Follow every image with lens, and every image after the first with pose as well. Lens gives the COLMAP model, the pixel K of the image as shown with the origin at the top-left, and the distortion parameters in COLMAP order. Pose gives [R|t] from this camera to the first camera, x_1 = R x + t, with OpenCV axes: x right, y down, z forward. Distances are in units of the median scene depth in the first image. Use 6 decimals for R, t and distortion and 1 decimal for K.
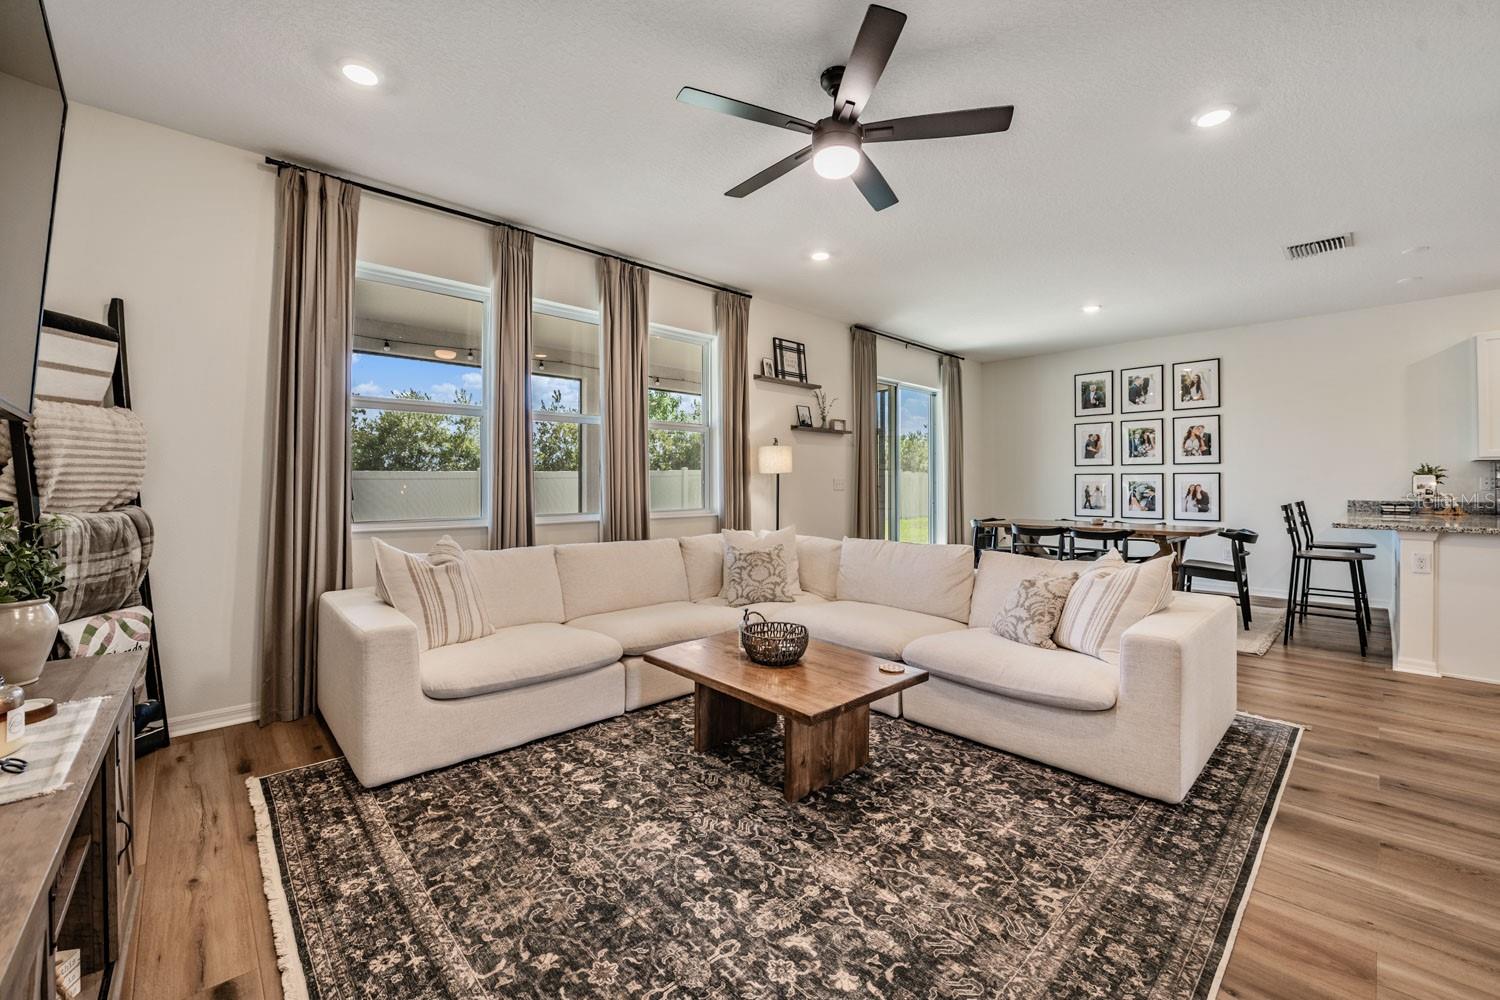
lens RADIAL K [[600.5, 0, 746.2], [0, 600.5, 477.0], [0, 0, 1]] dist [-0.000999, -0.006772]
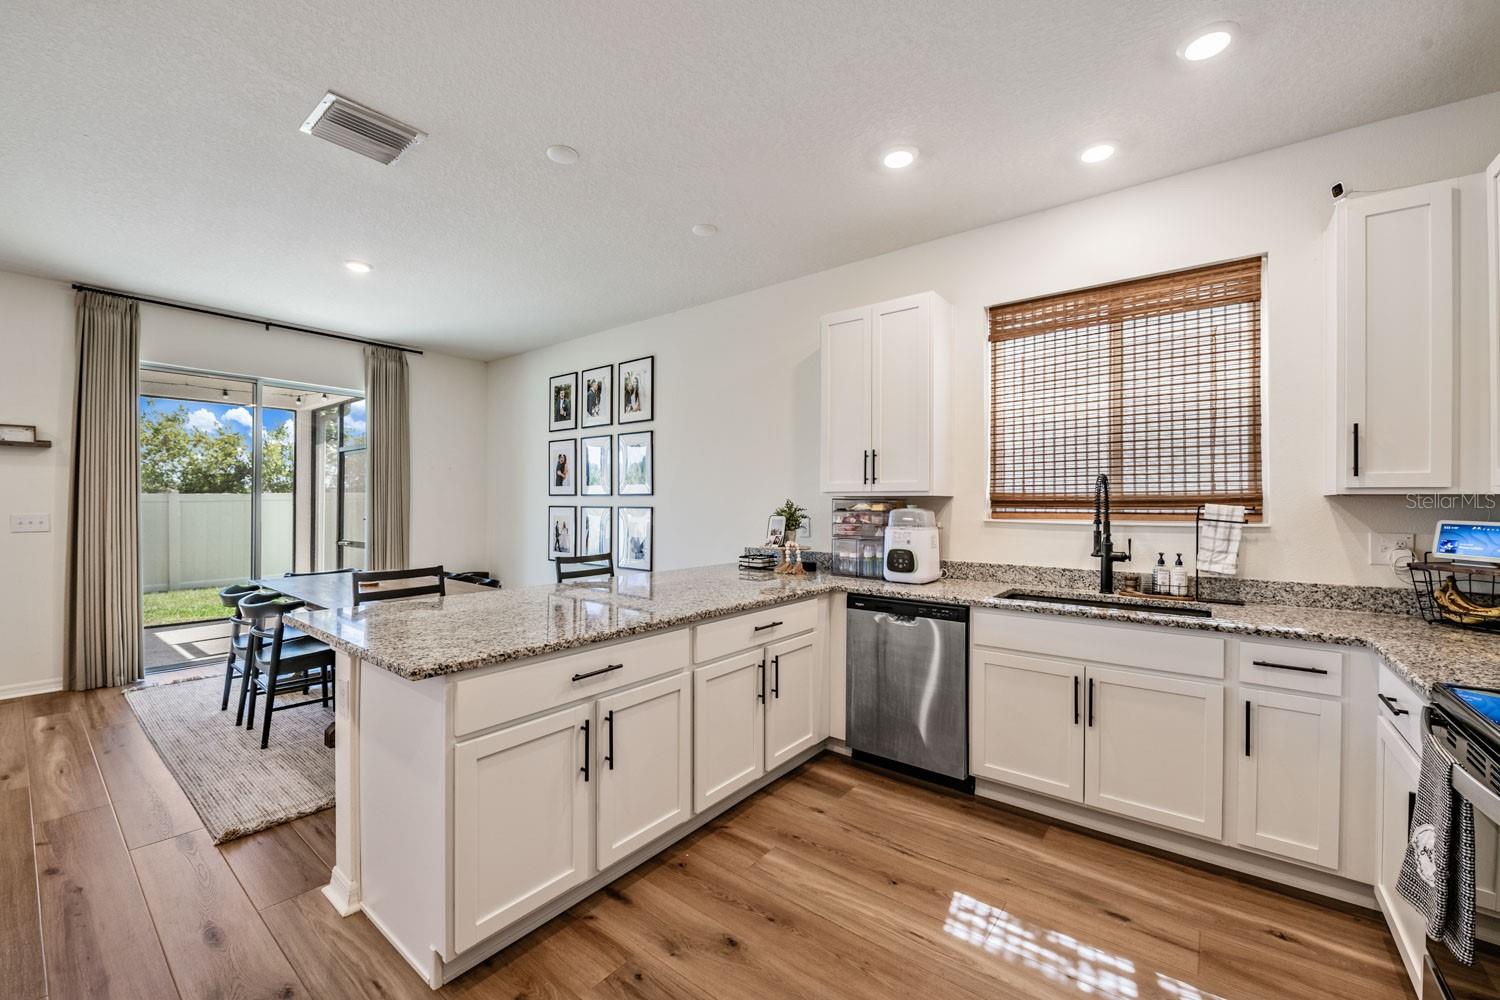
lens RADIAL K [[595.3, 0, 750.0], [0, 595.3, 500.0], [0, 0, 1]] dist [-0.007391, -0.004228]
pose [[0.988673, 0.005740, 0.149976, 0.930994], [-0.006531, 0.999967, 0.004779, -0.023974], [-0.149944, -0.005704, 0.988678, 0.275256]]
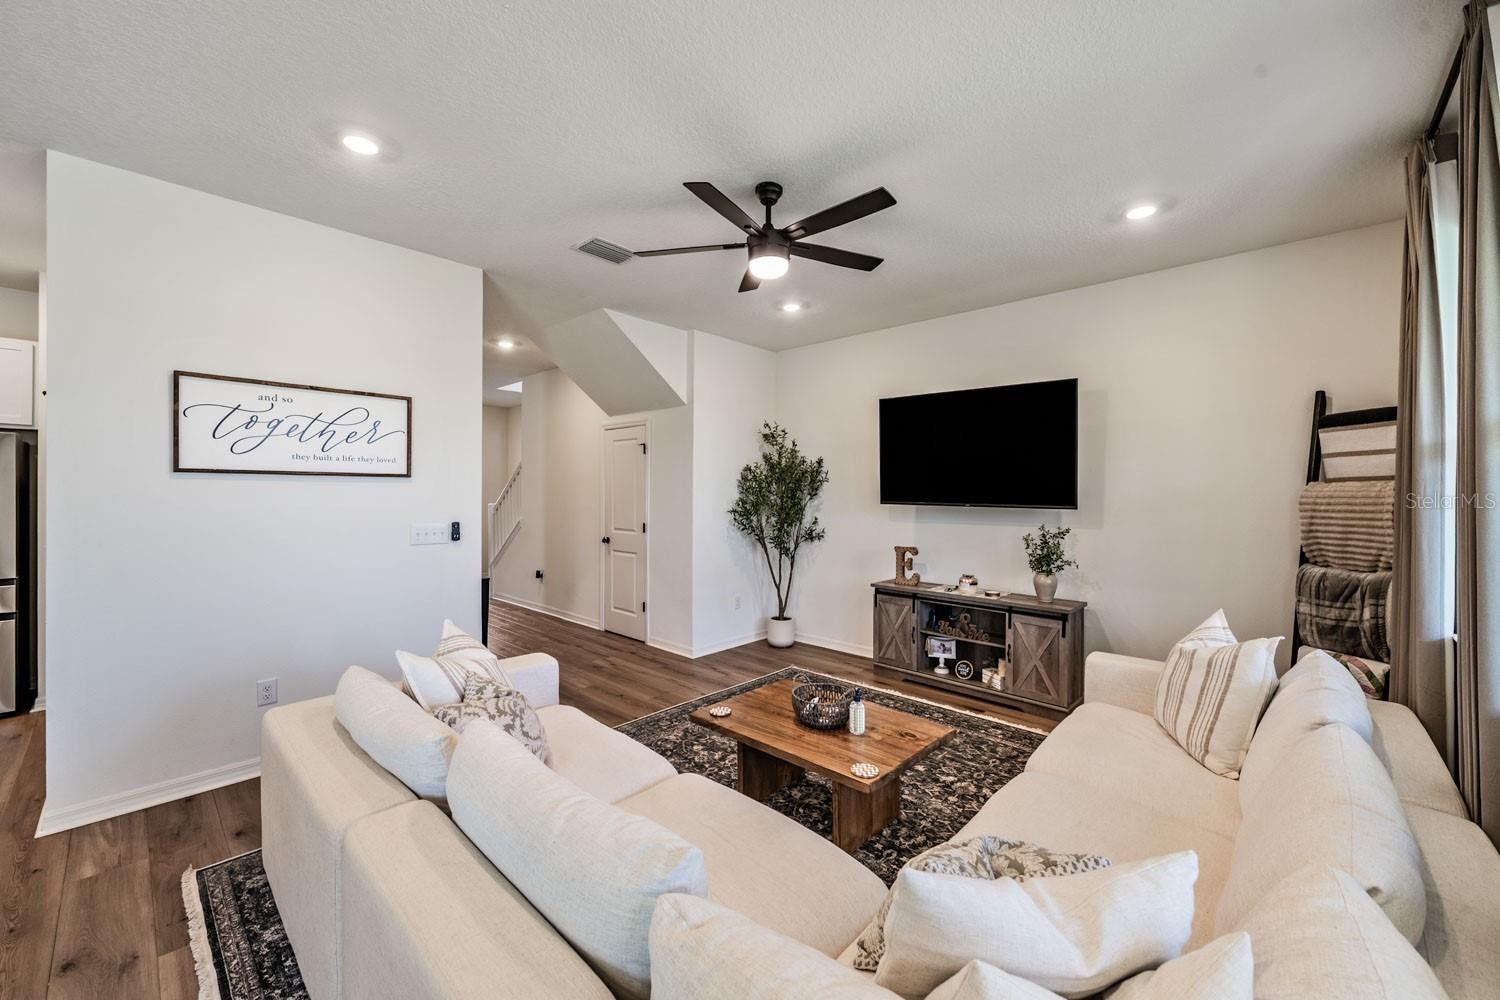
lens RADIAL K [[576.1, 0, 789.0], [0, 576.1, 497.4], [0, 0, 1]] dist [-0.009177, -0.000183]
pose [[-0.995106, -0.002631, -0.098780, 0.073590], [-0.002535, 0.999996, -0.001100, -0.037831], [0.098782, -0.000844, -0.995109, 0.896894]]
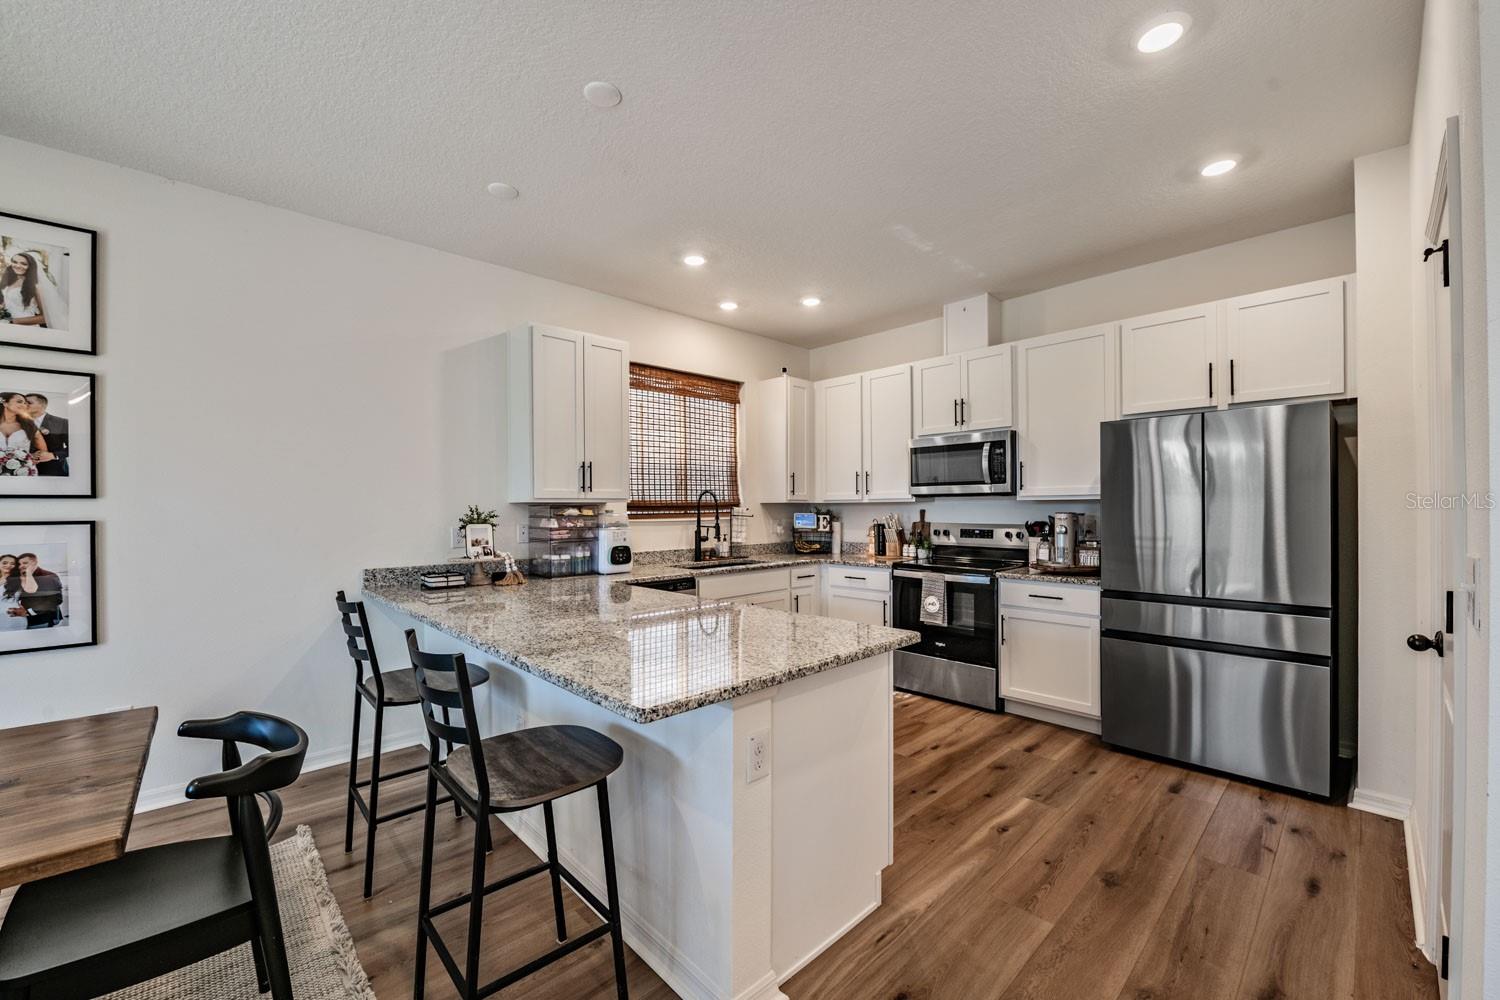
lens RADIAL K [[595.8, 0, 747.6], [0, 595.8, 508.1], [0, 0, 1]] dist [-0.008128, -0.002204]
pose [[-0.003534, -0.001503, 0.999993, 0.467303], [-0.003921, 0.999991, 0.001489, -0.021068], [-0.999986, -0.003915, -0.003540, 0.662573]]
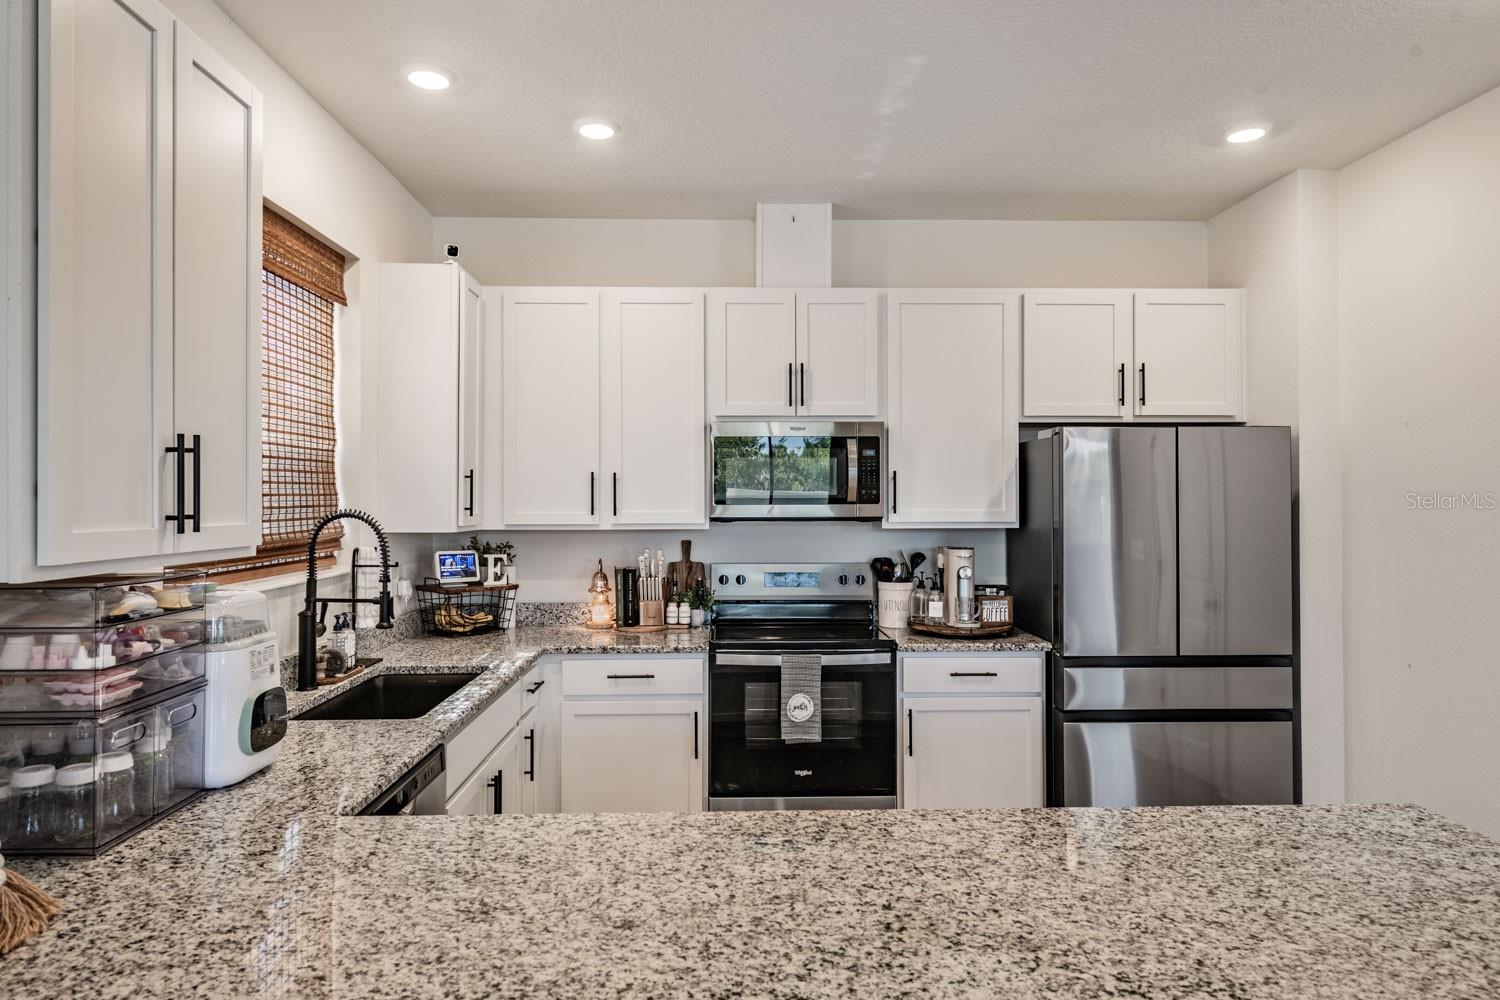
lens RADIAL K [[901.8, 0, 748.6], [0, 901.8, 494.7], [0, 0, 1]] dist [0.003651, 0.000873]
pose [[-0.746460, 0.005974, 0.665404, 0.786411], [-0.004576, 0.999890, -0.014111, -0.047196], [-0.665415, -0.013578, -0.746350, 0.943826]]
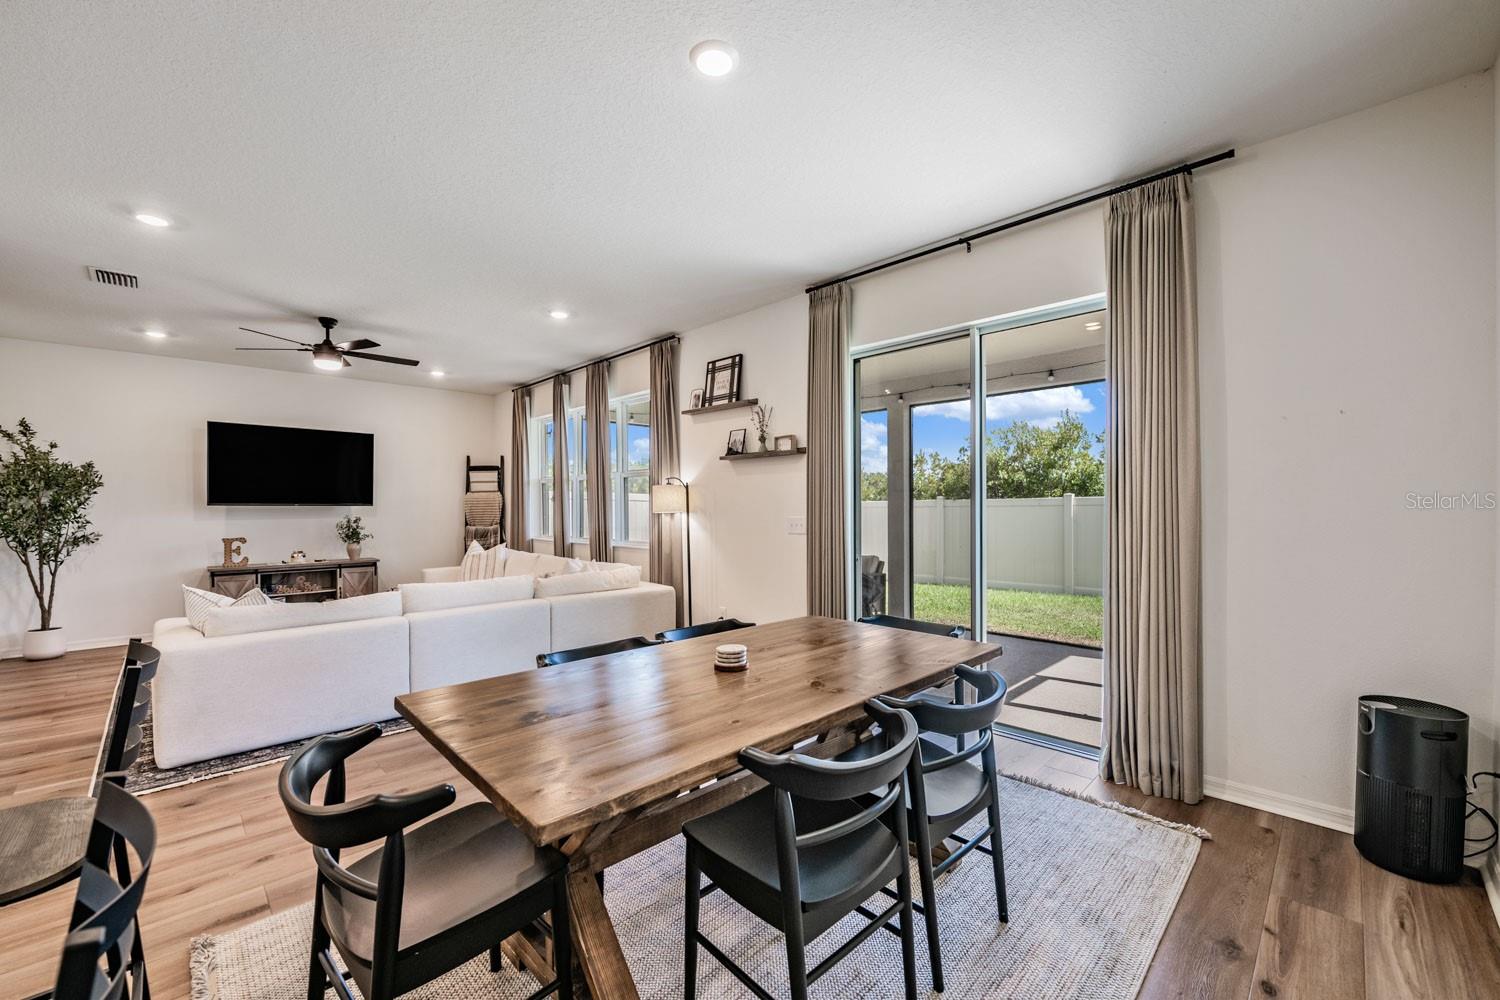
lens RADIAL K [[599.9, 0, 745.7], [0, 599.9, 508.8], [0, 0, 1]] dist [-0.001847, -0.004322]
pose [[0.023005, 0.006419, -0.999715, 0.954652], [0.016199, 0.999846, 0.006793, -0.015150], [0.999604, -0.016350, 0.022897, 1.023795]]
